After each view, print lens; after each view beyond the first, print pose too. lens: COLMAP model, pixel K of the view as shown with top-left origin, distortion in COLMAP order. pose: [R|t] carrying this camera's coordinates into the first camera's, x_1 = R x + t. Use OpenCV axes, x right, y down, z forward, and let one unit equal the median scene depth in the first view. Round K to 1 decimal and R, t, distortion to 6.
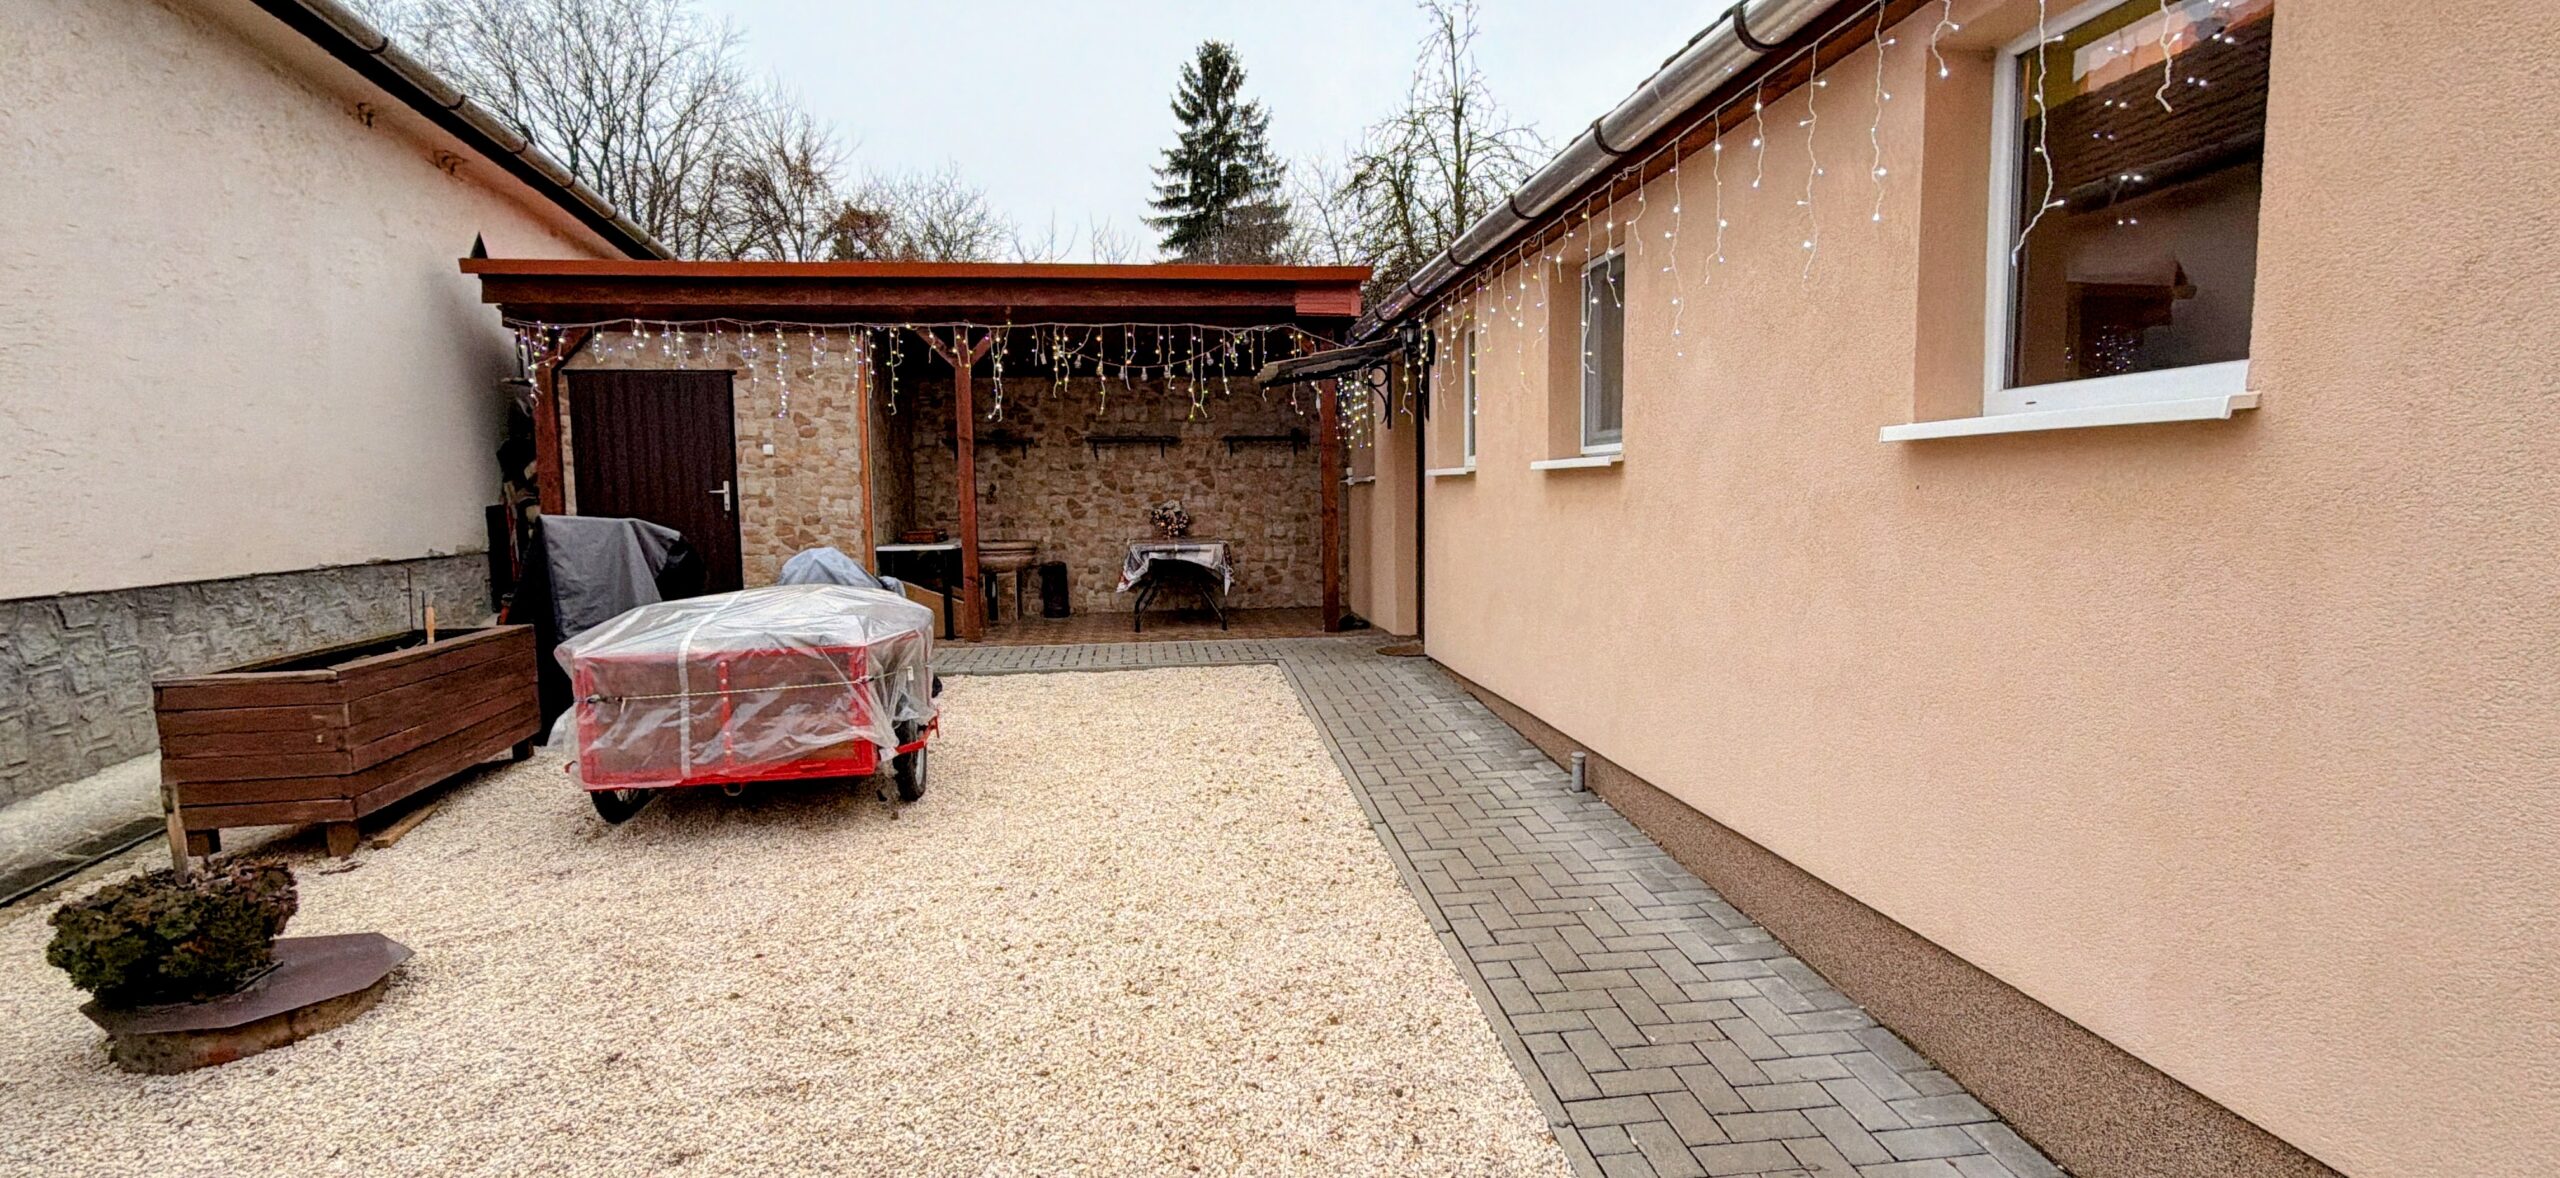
lens RADIAL K [[1162.2, 0, 1281.6], [0, 1162.2, 591.0], [0, 0, 1]] dist [0.000923, -0.000412]
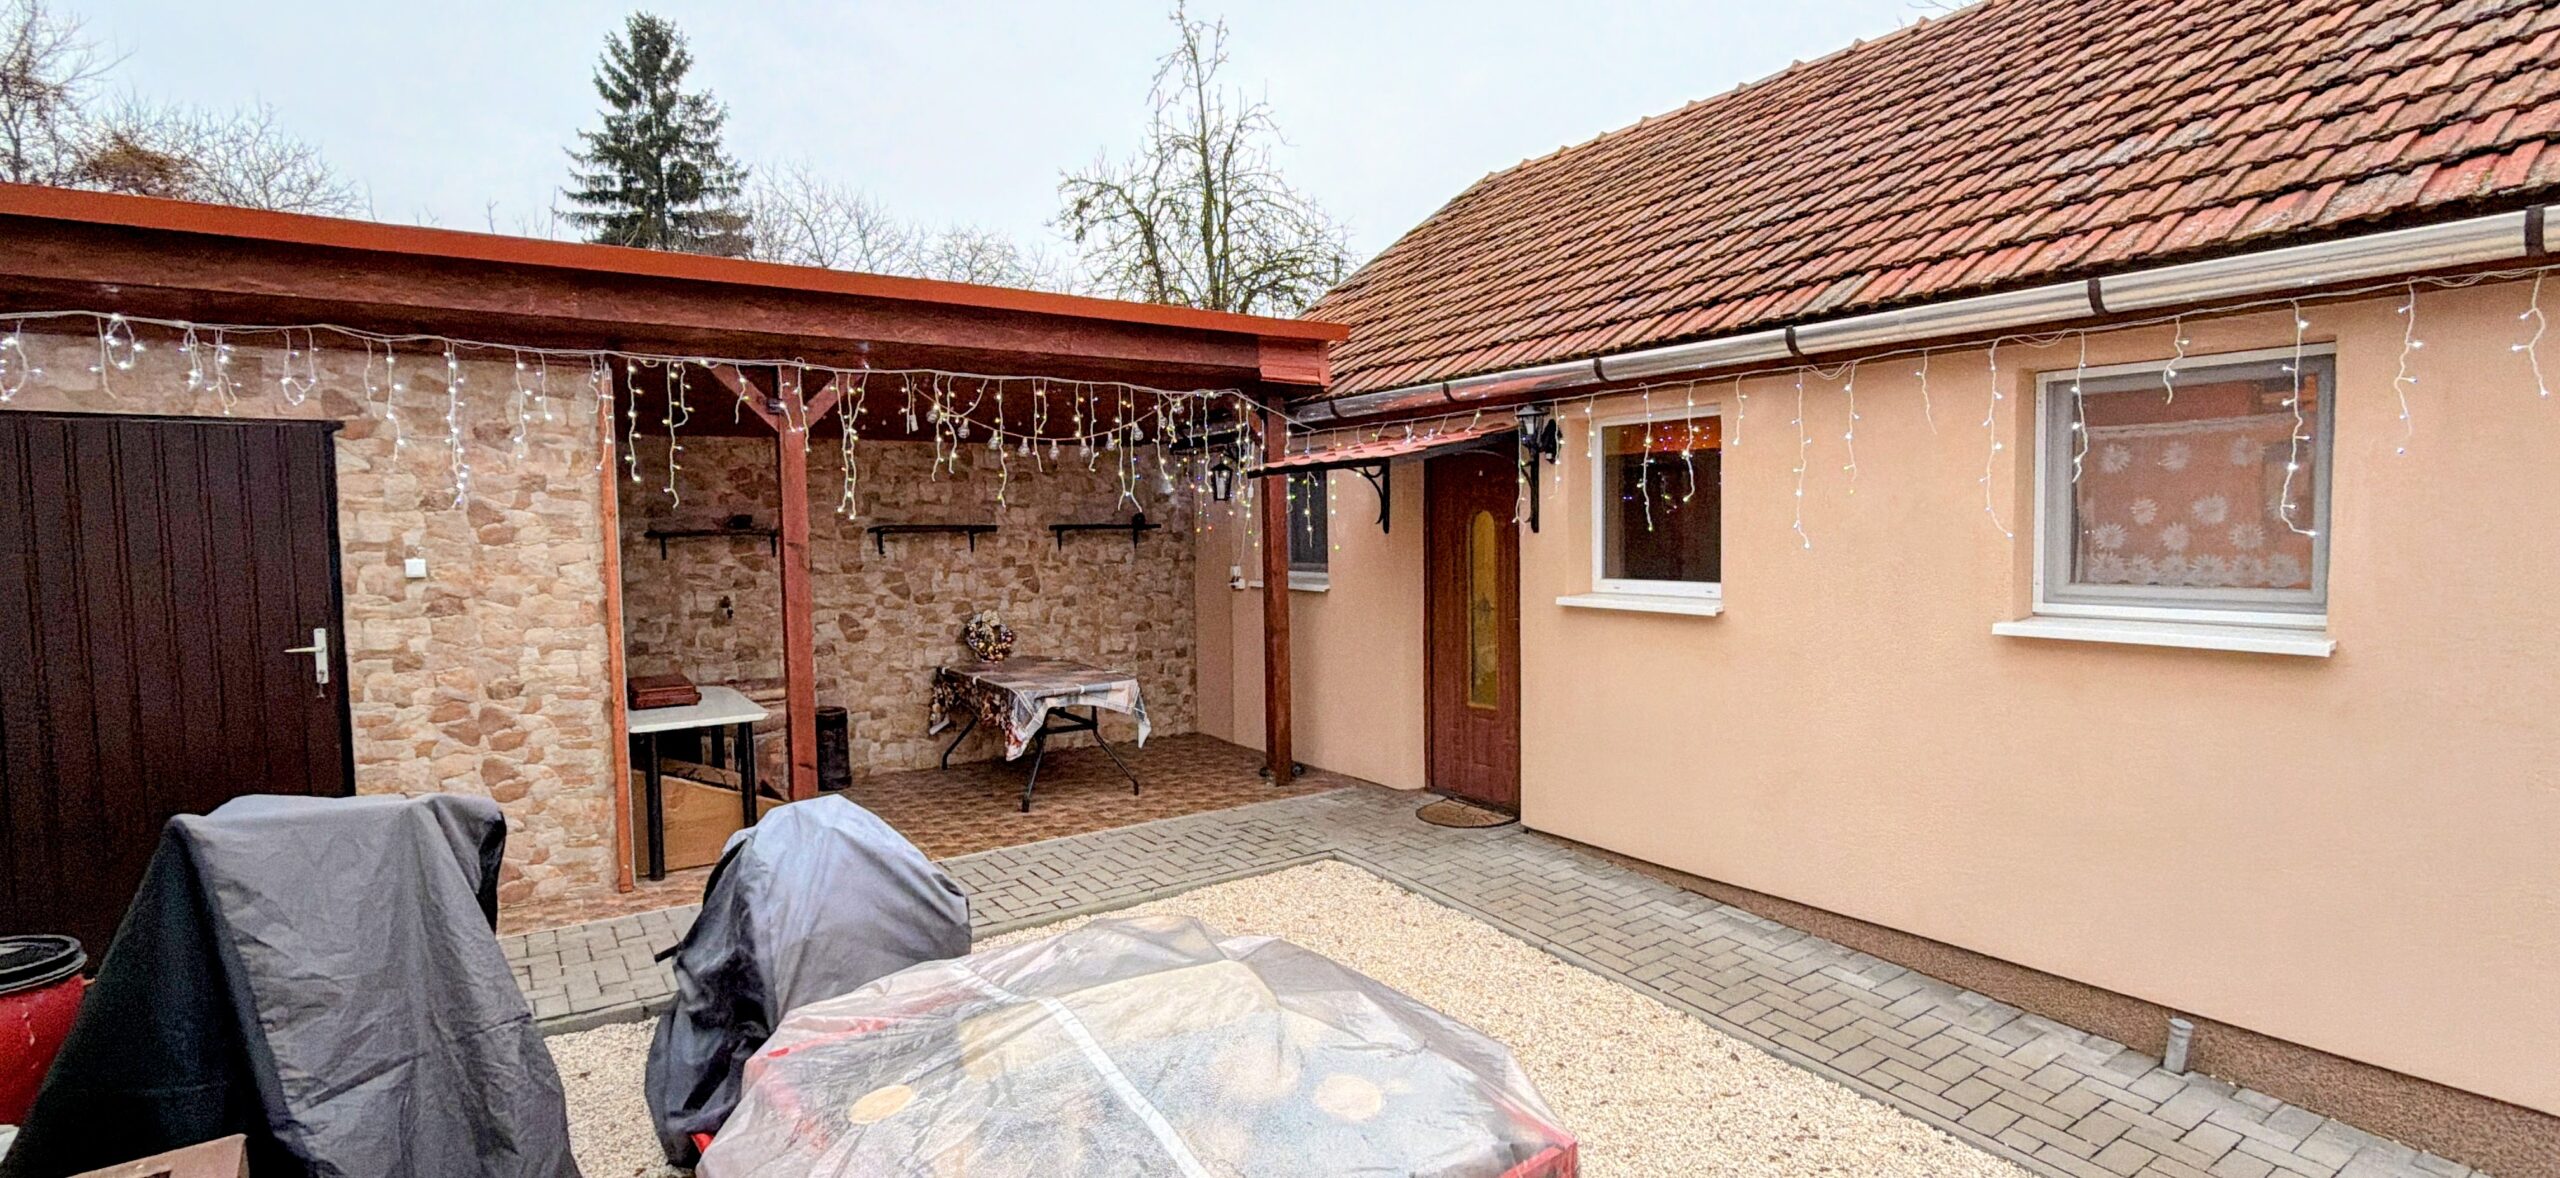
lens RADIAL K [[1162.2, 0, 1278.9], [0, 1162.2, 590.4], [0, 0, 1]] dist [0.000923, -0.000412]
pose [[0.886173, -0.025305, 0.462663, -0.328057], [0.041423, 0.998836, -0.024711, -0.078985], [-0.461500, 0.041063, 0.886190, 0.319700]]
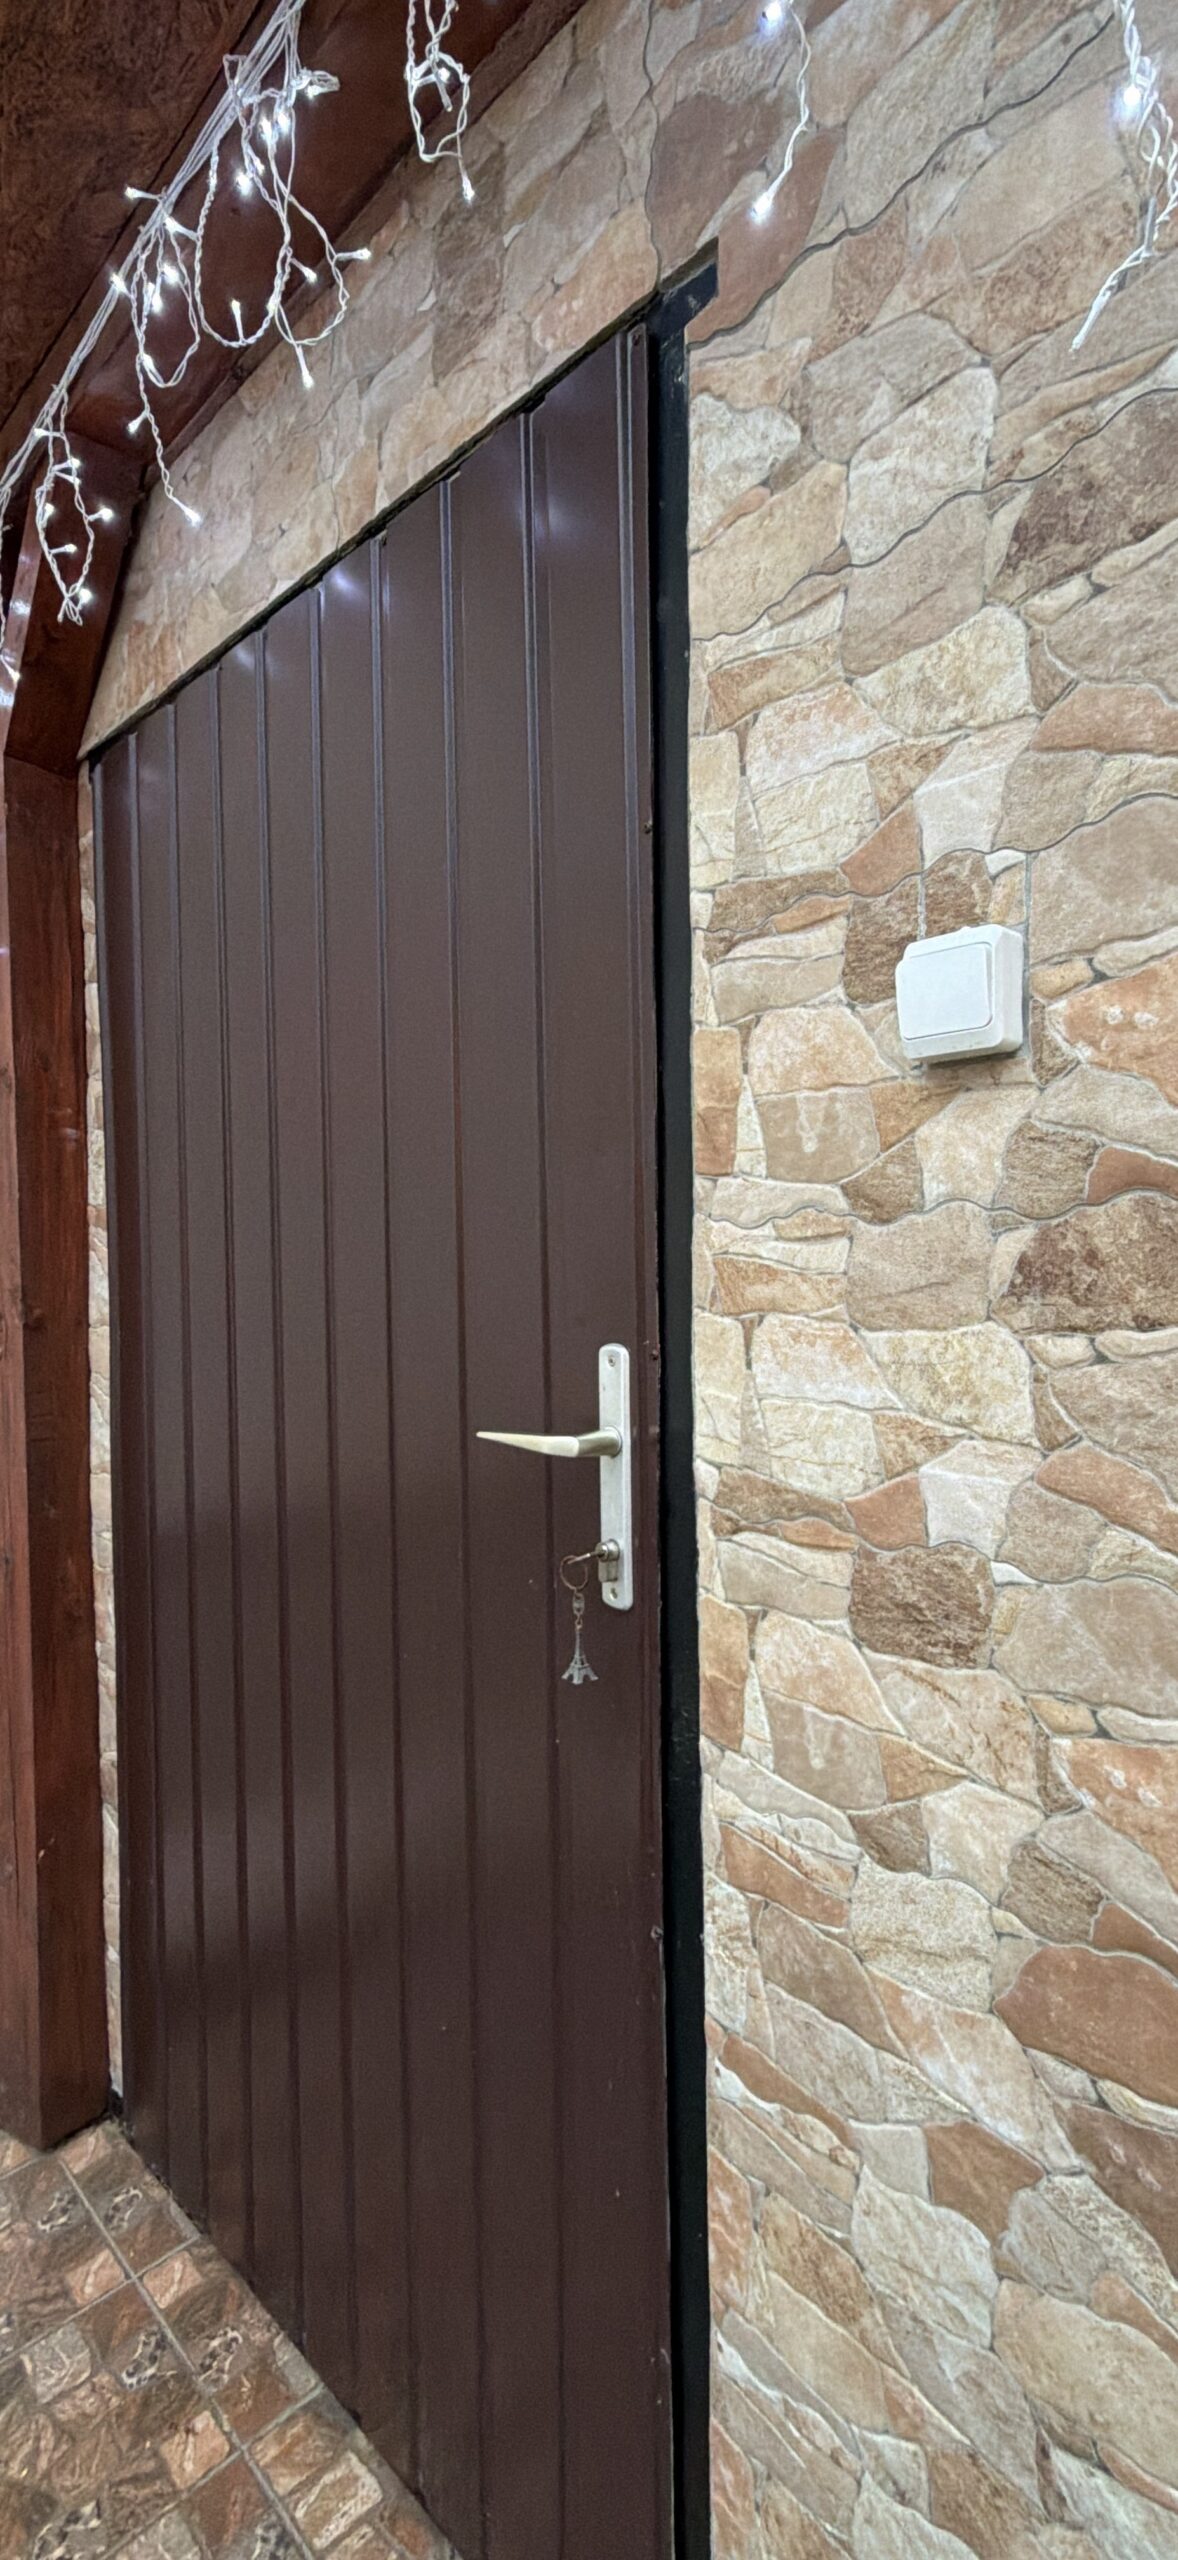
lens RADIAL K [[1162.2, 0, 599.4], [0, 1162.2, 1290.8], [0, 0, 1]] dist [0.000923, -0.000412]
pose [[0.595389, 0.025767, -0.803025, -0.382490], [-0.057609, 0.998282, -0.010681, -0.096294], [0.801370, 0.052621, 0.595850, 0.913548]]
